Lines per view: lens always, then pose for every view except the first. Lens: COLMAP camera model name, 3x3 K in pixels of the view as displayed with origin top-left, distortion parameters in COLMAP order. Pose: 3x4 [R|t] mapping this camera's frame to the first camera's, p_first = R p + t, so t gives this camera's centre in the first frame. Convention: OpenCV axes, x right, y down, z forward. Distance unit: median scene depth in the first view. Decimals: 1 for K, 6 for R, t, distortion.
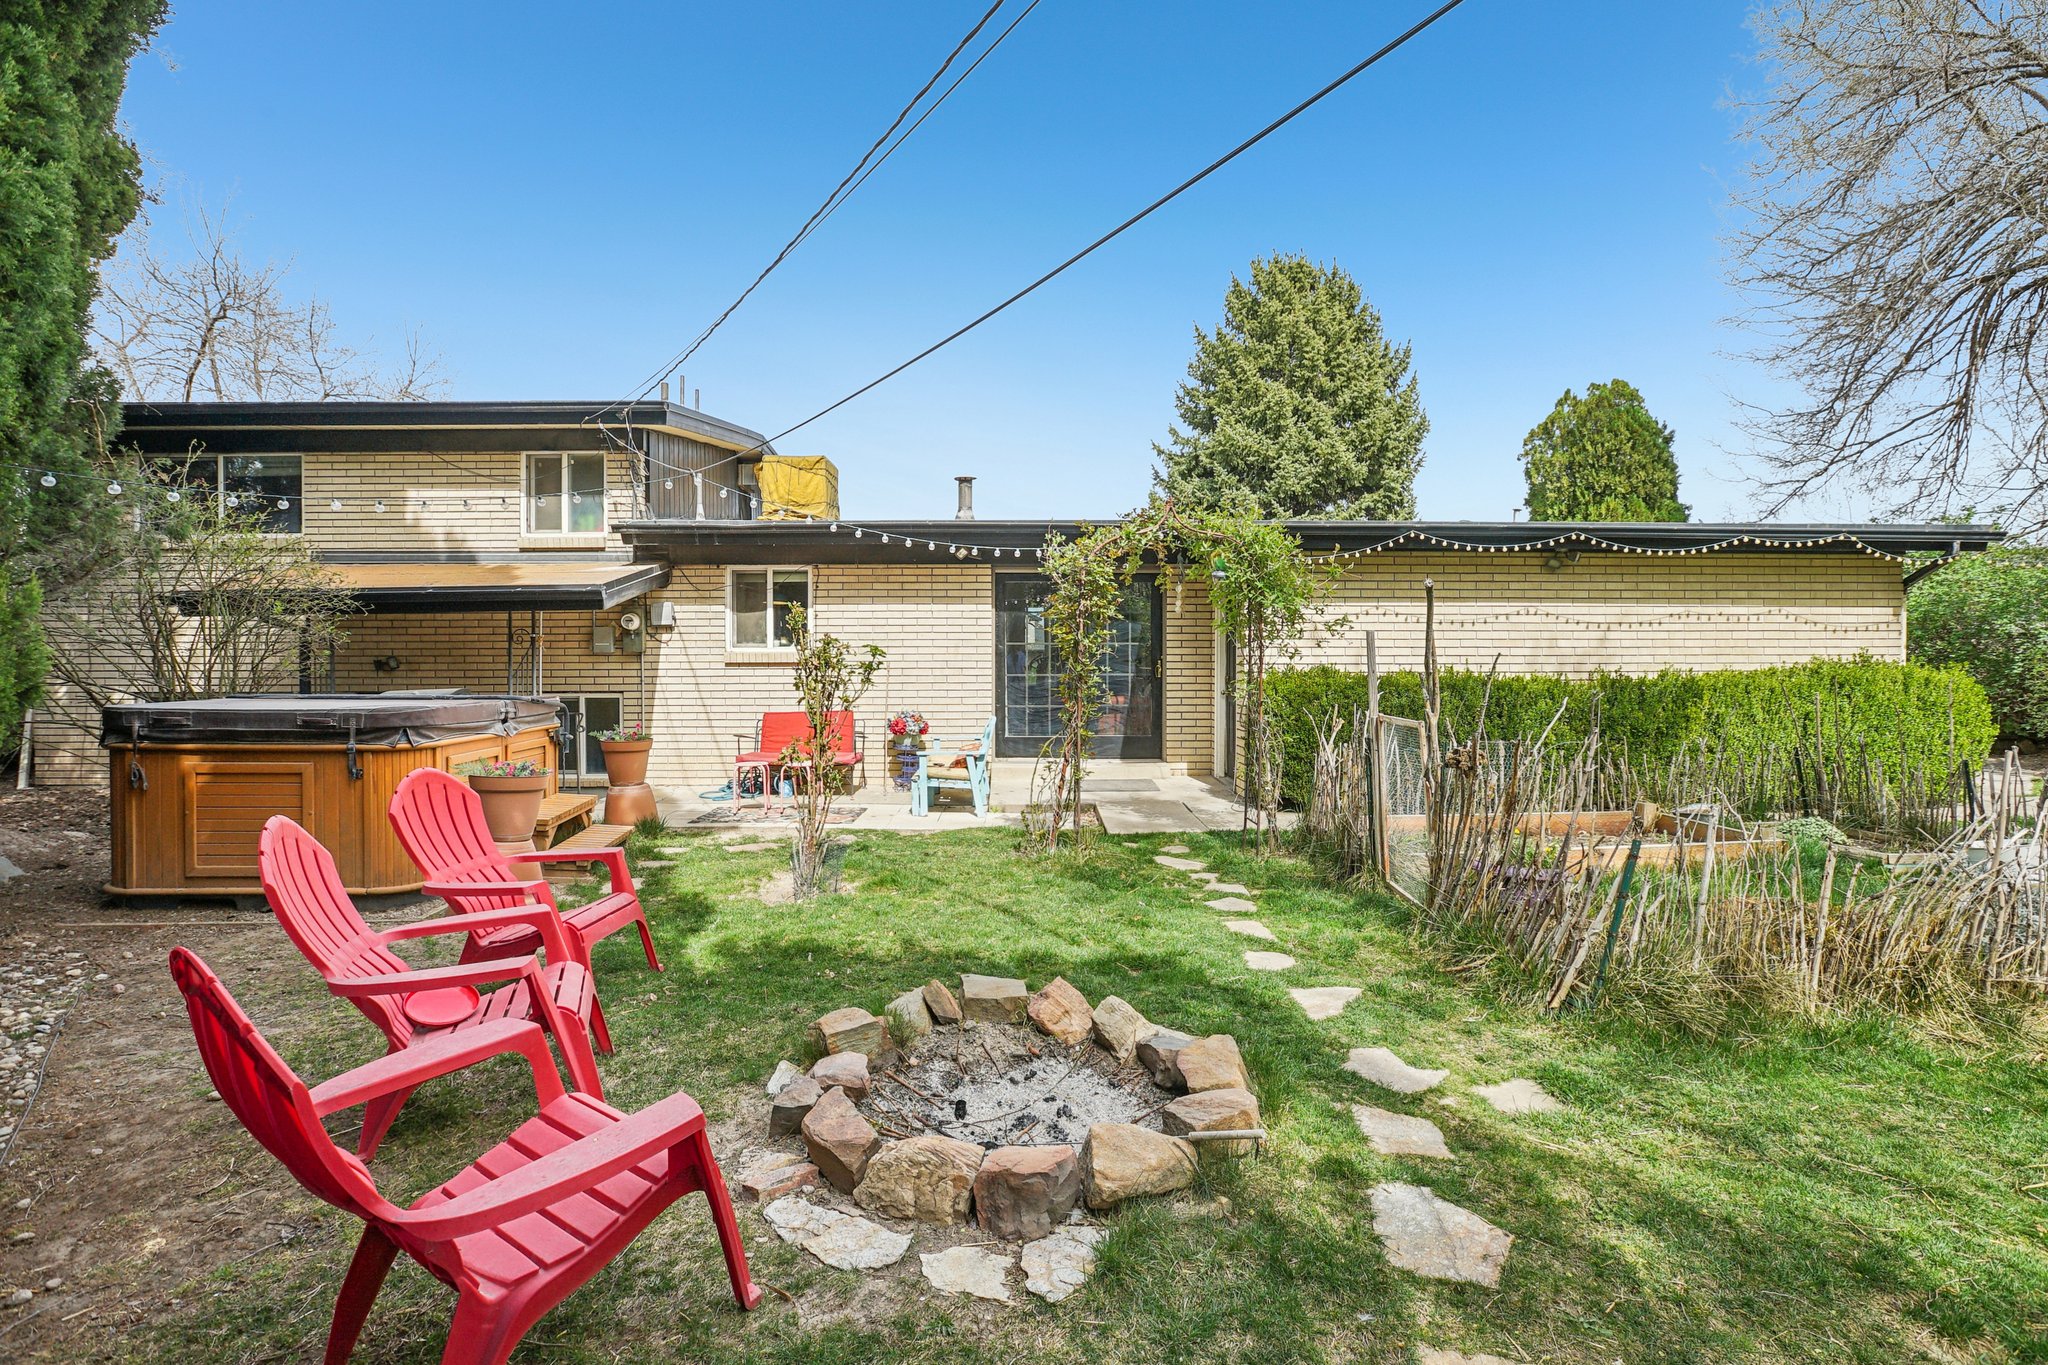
lens RADIAL K [[947.1, 0, 1021.3], [0, 947.1, 681.3], [0, 0, 1]] dist [-0.038024, 0.010674]
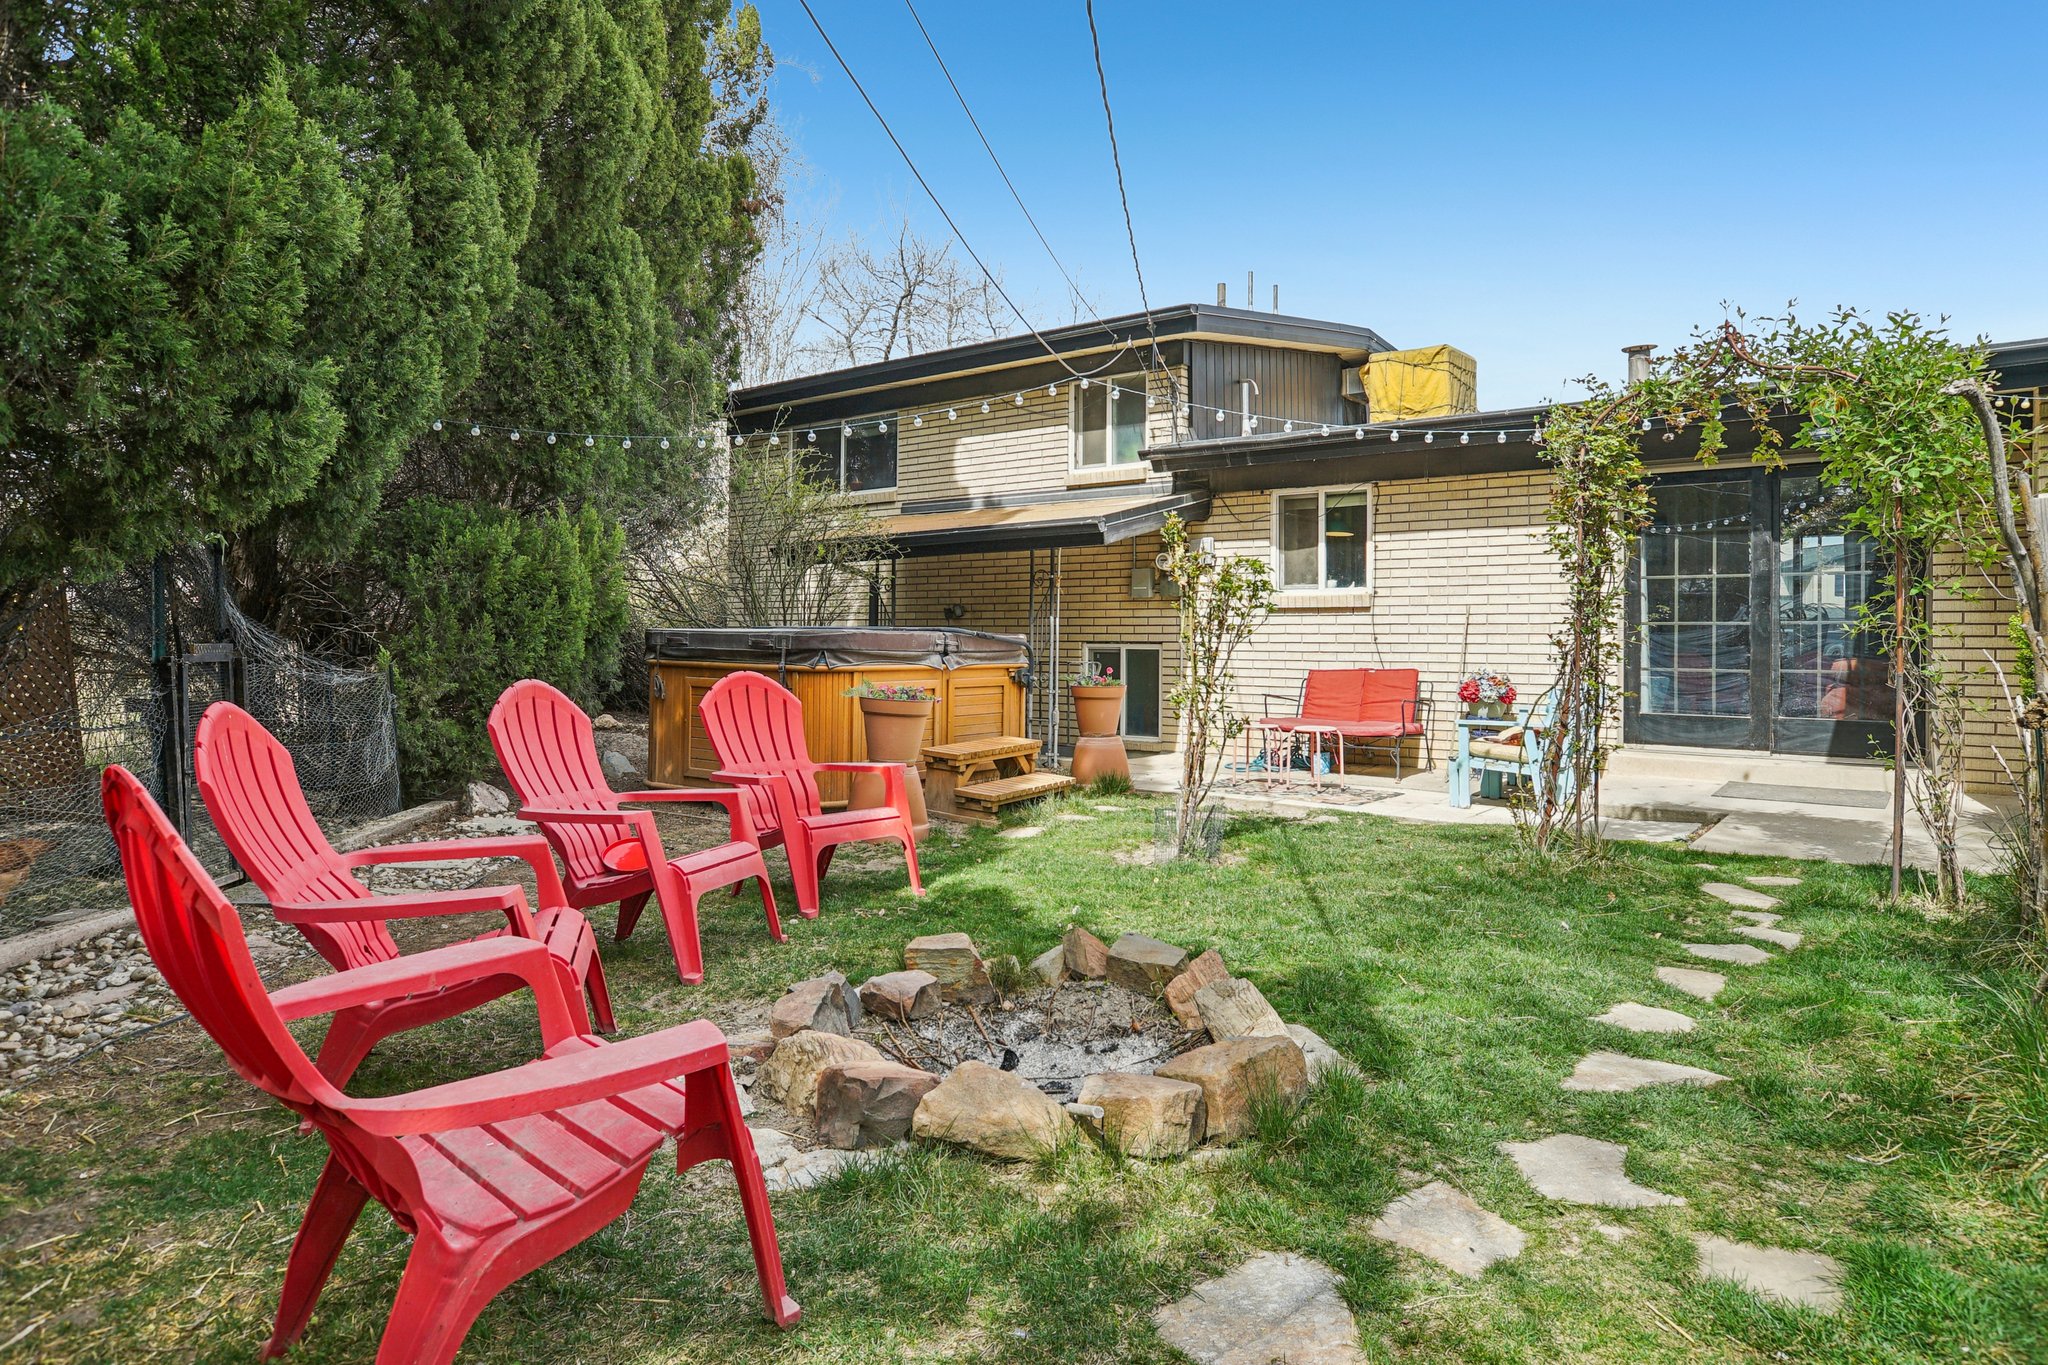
lens RADIAL K [[1210.1, 0, 1015.0], [0, 1210.1, 626.7], [0, 0, 1]] dist [-0.025607, 0.002822]
pose [[0.777871, 0.002224, -0.628420, 0.178096], [-0.020617, 0.999546, -0.021982, 0.024298], [0.628085, 0.030055, 0.777564, 0.040409]]
